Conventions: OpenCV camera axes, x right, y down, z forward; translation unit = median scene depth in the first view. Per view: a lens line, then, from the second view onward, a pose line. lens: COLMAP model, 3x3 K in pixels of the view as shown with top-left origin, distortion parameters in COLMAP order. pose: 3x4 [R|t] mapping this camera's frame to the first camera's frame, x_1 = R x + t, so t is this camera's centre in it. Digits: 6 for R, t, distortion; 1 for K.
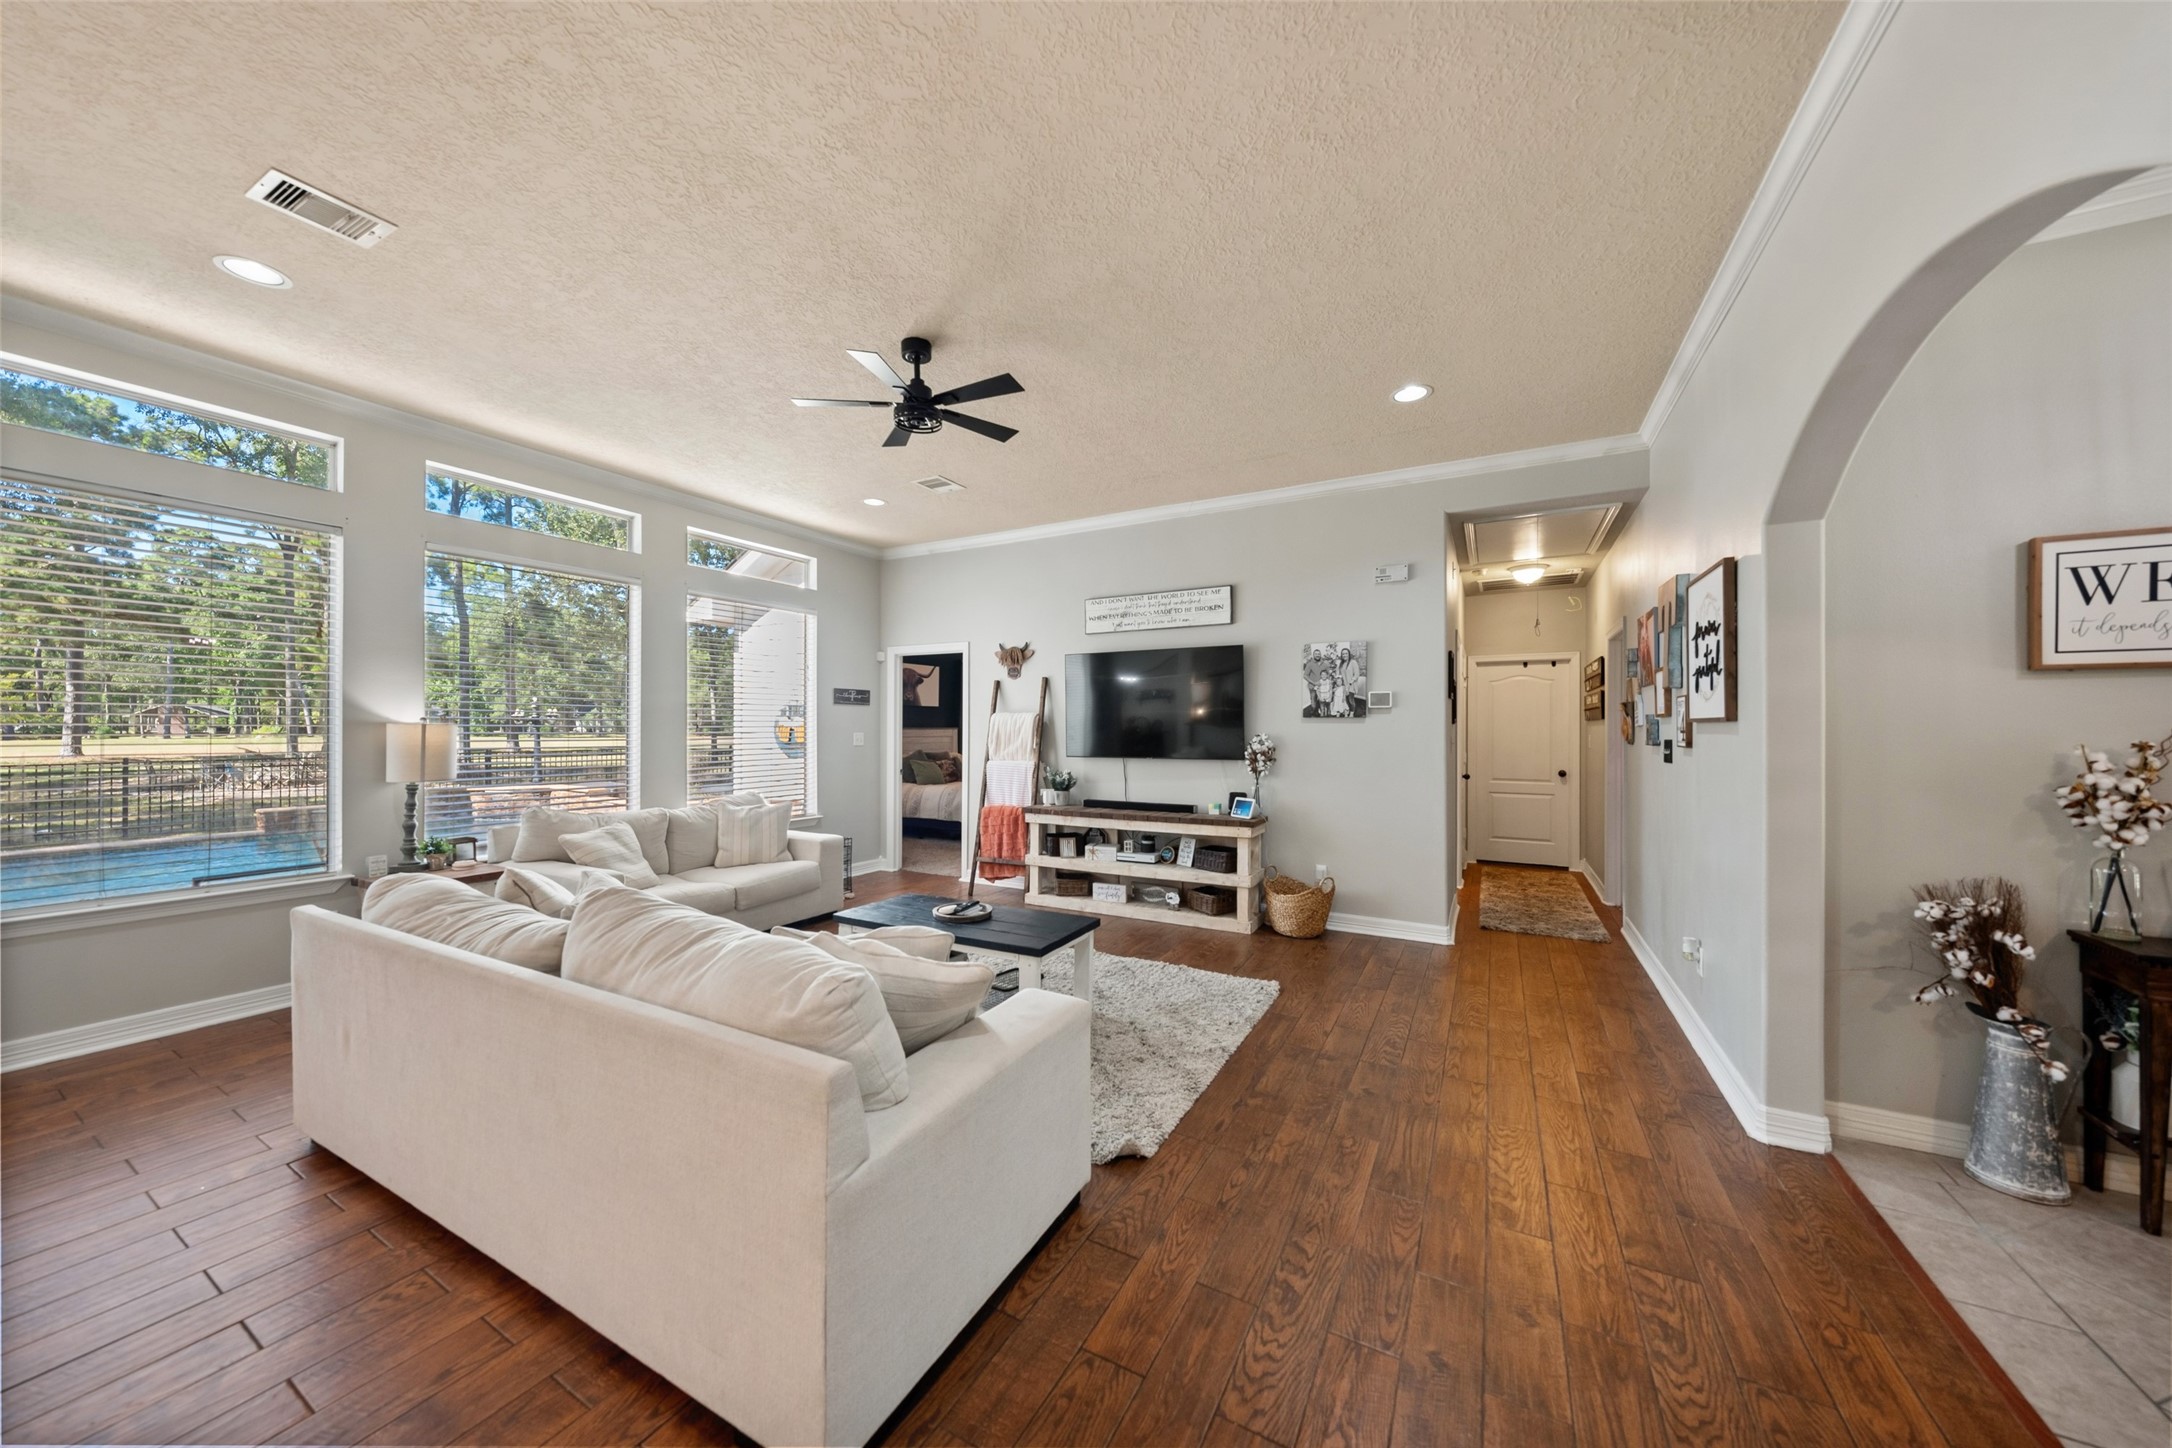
lens RADIAL K [[740.1, 0, 1085.7], [0, 740.1, 726.2], [0, 0, 1]] dist [-0.004563, 0.000737]
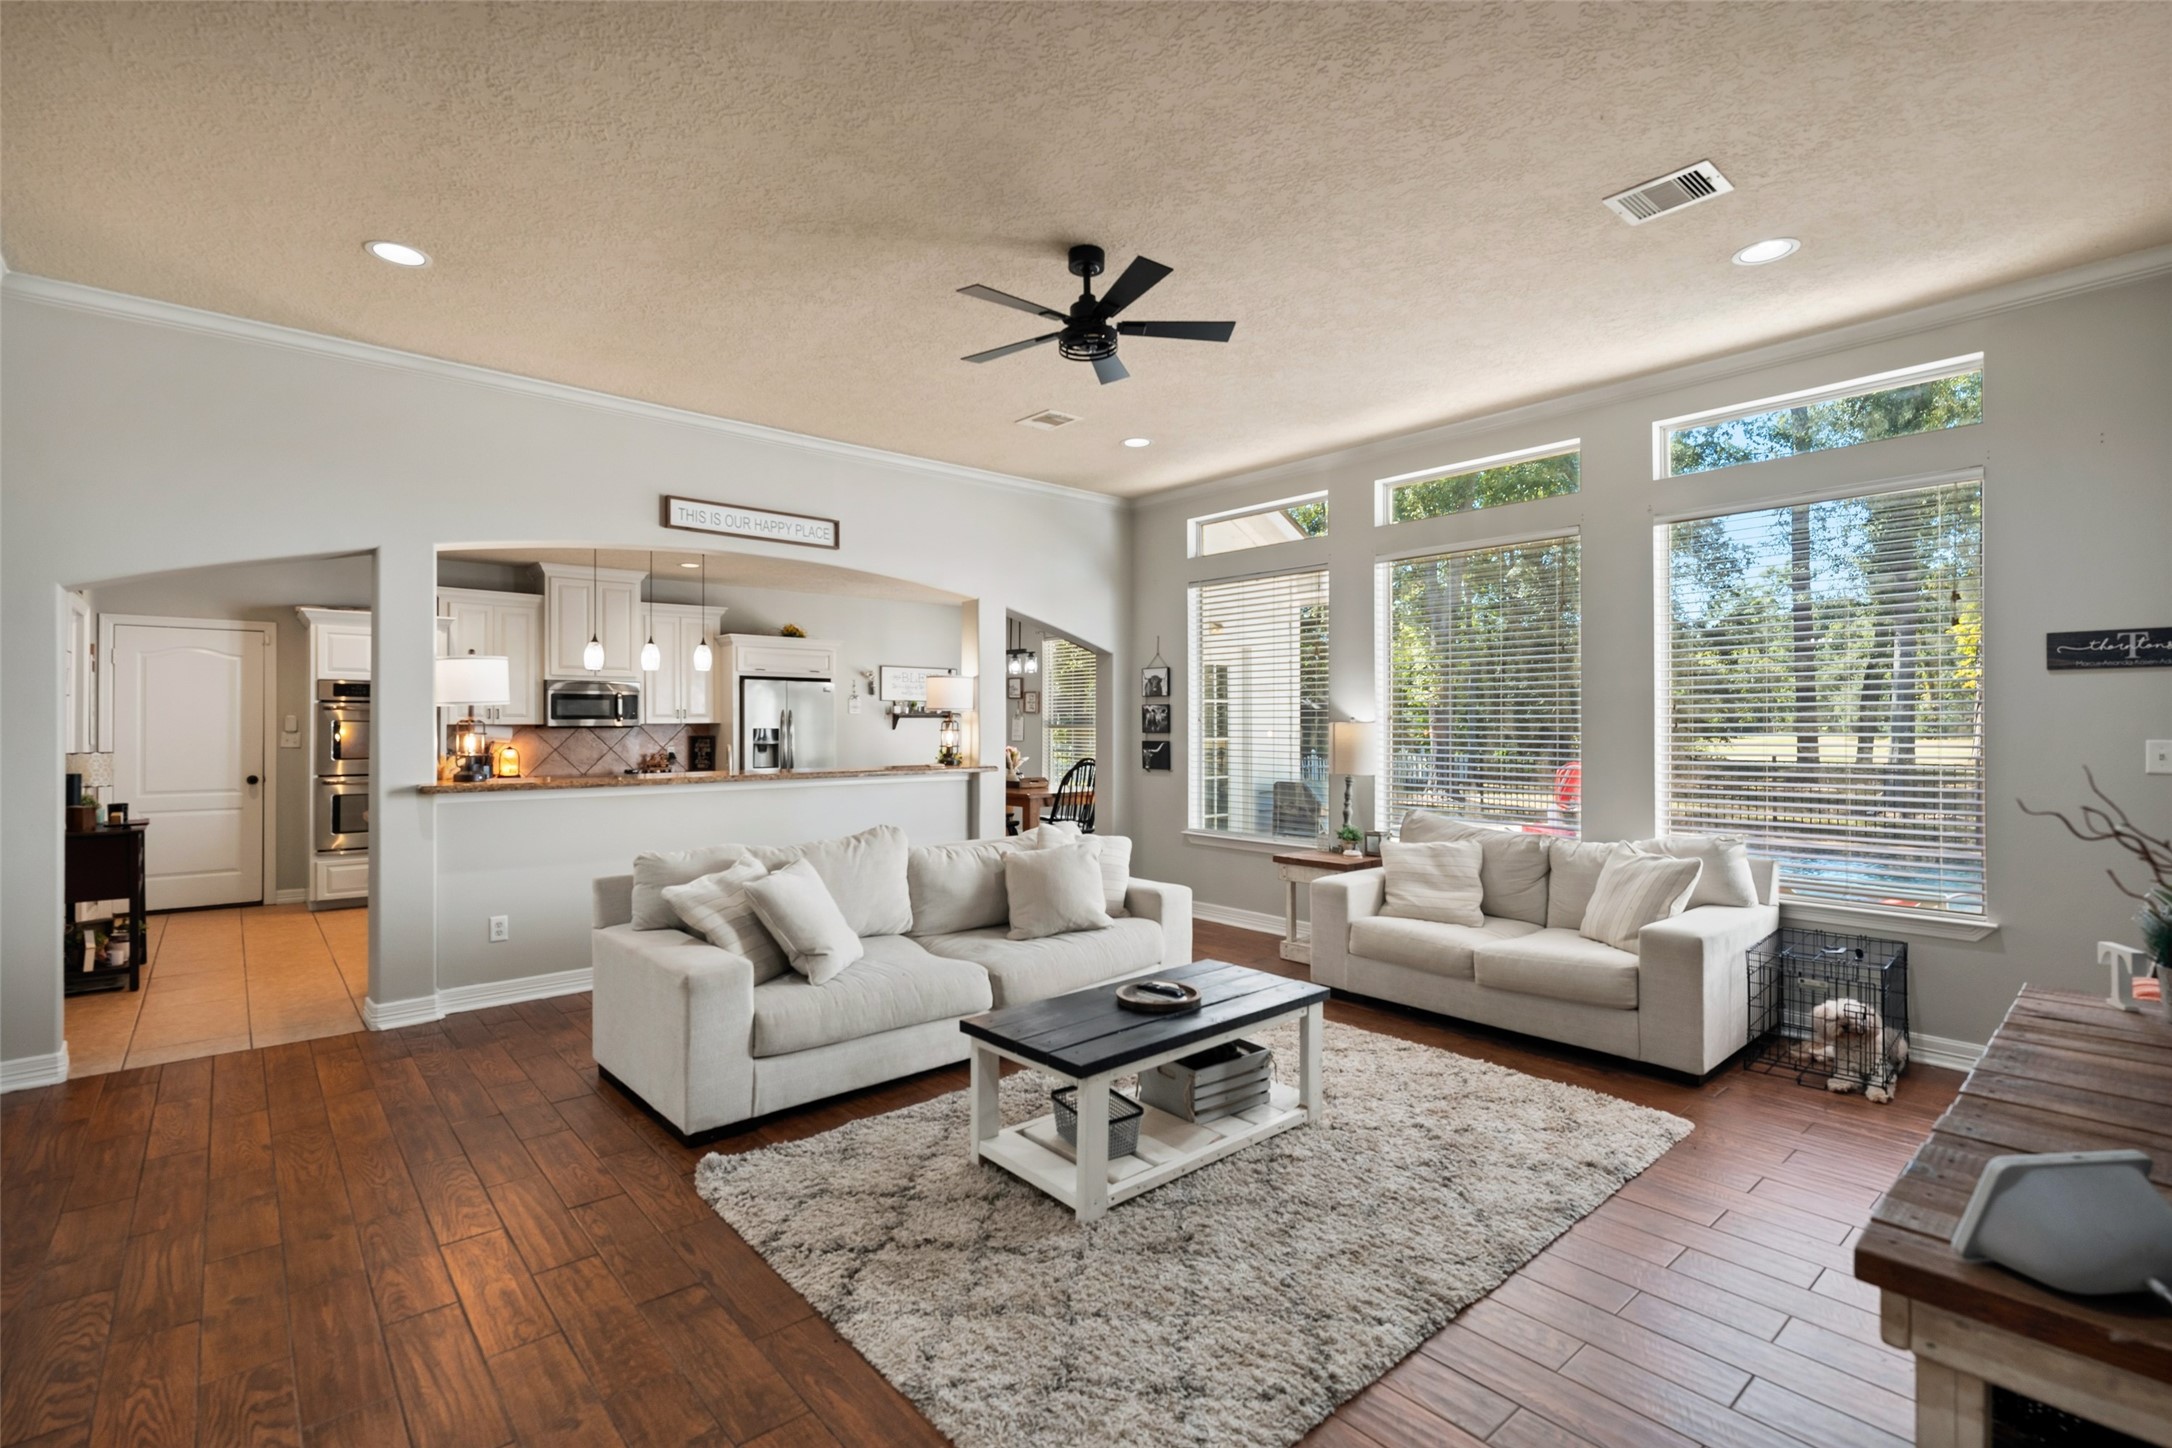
lens RADIAL K [[995.8, 0, 1070.8], [0, 995.8, 718.5], [0, 0, 1]] dist [-0.001618, 0.000498]
pose [[-0.352557, -0.008084, -0.935755, 0.481225], [0.001147, 0.999958, -0.009071, 0.002177], [0.935789, -0.004271, -0.352533, 0.829005]]
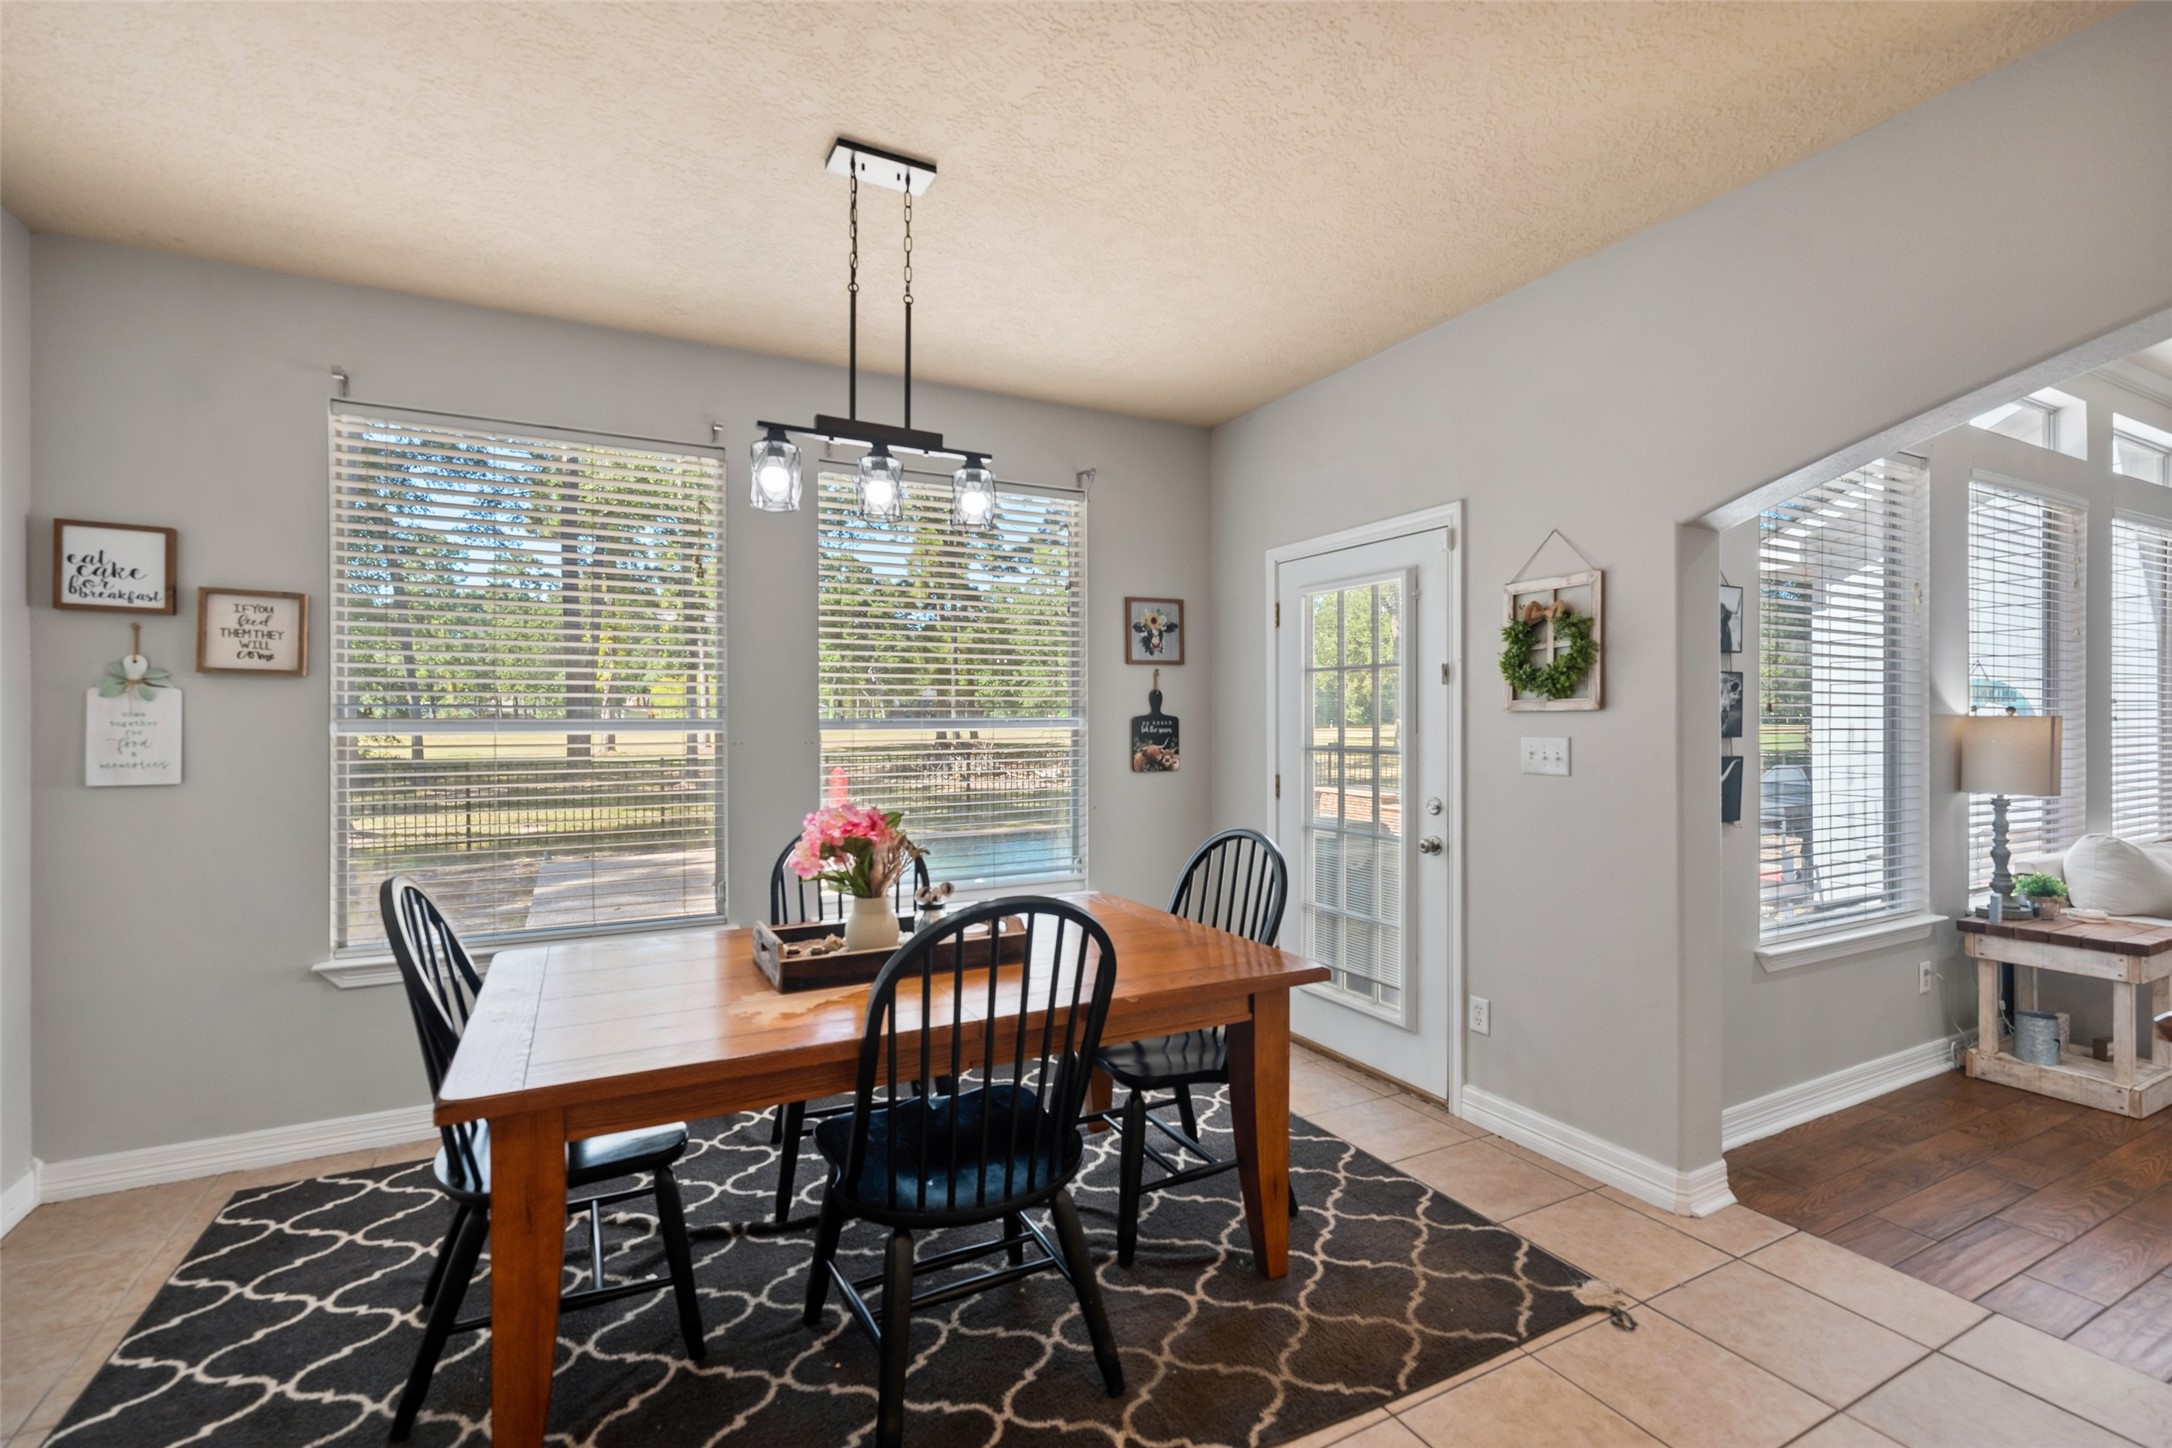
lens RADIAL K [[952.3, 0, 1076.4], [0, 952.3, 728.8], [0, 0, 1]] dist [-0.000341, 0.000197]
pose [[0.836831, 0.001298, -0.547460, -0.846737], [0.003922, 0.999957, 0.008366, -0.001734], [0.547448, -0.009148, 0.836790, -0.215264]]
